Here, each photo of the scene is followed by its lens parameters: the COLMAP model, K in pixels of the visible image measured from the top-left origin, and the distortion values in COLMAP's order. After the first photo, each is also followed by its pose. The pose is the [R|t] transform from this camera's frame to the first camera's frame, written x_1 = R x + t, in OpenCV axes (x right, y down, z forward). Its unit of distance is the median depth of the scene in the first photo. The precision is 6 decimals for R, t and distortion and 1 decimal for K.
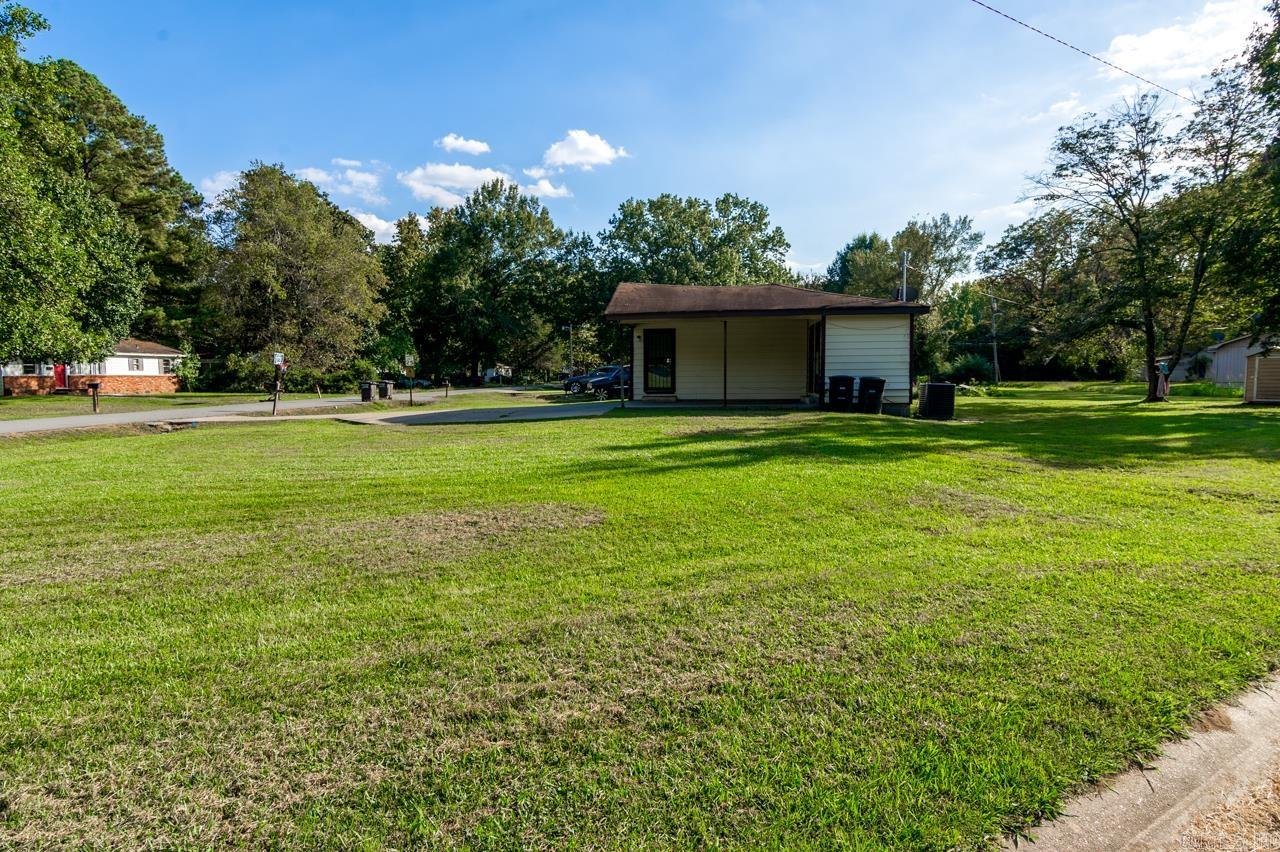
lens RADIAL K [[785.2, 0, 640.0], [0, 785.2, 426.0], [0, 0, 1]] dist [0.002856, 0.000689]
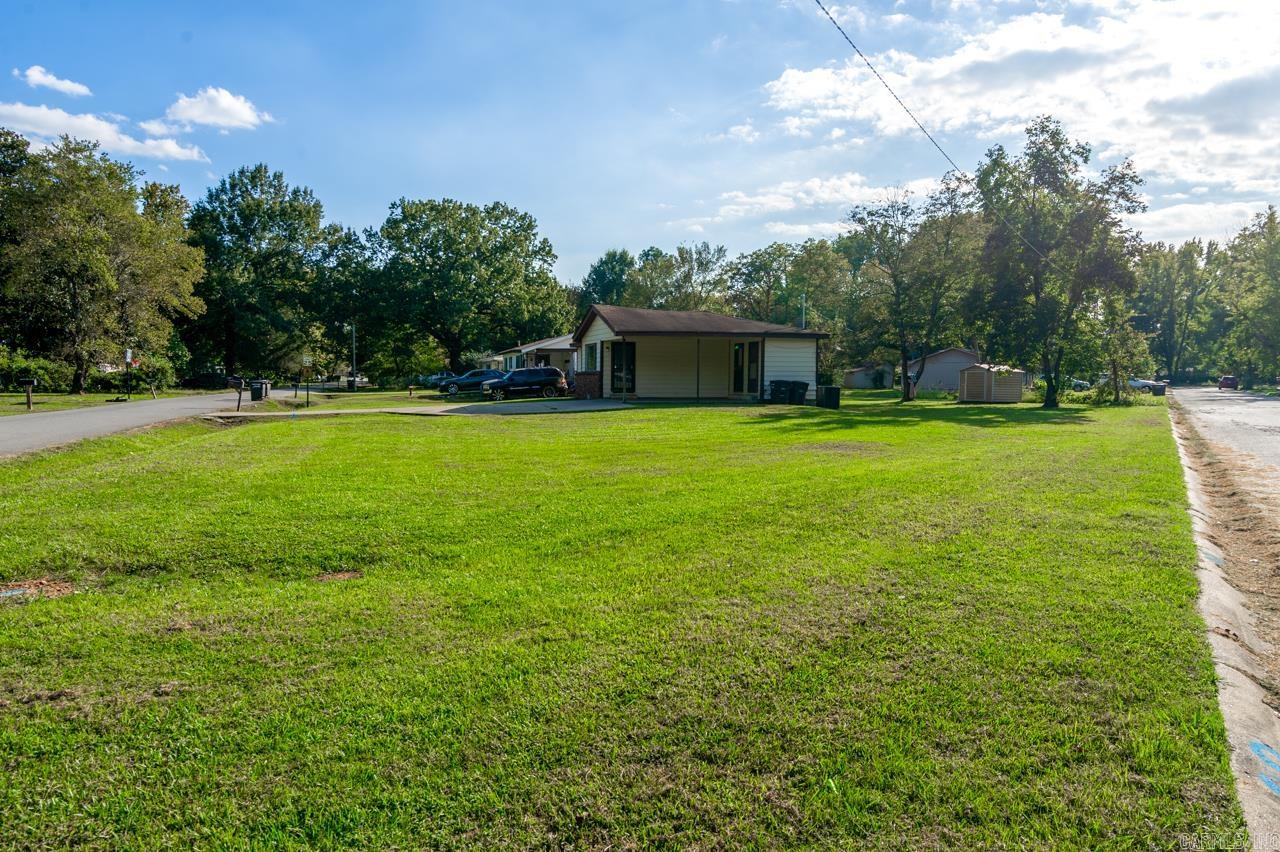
lens RADIAL K [[848.2, 0, 640.0], [0, 848.2, 426.0], [0, 0, 1]] dist [0.020013, 0.000686]
pose [[0.917968, -0.010783, 0.396508, -0.161774], [0.014832, 0.999864, -0.007148, 0.007560], [-0.396377, 0.012443, 0.918003, -0.090423]]
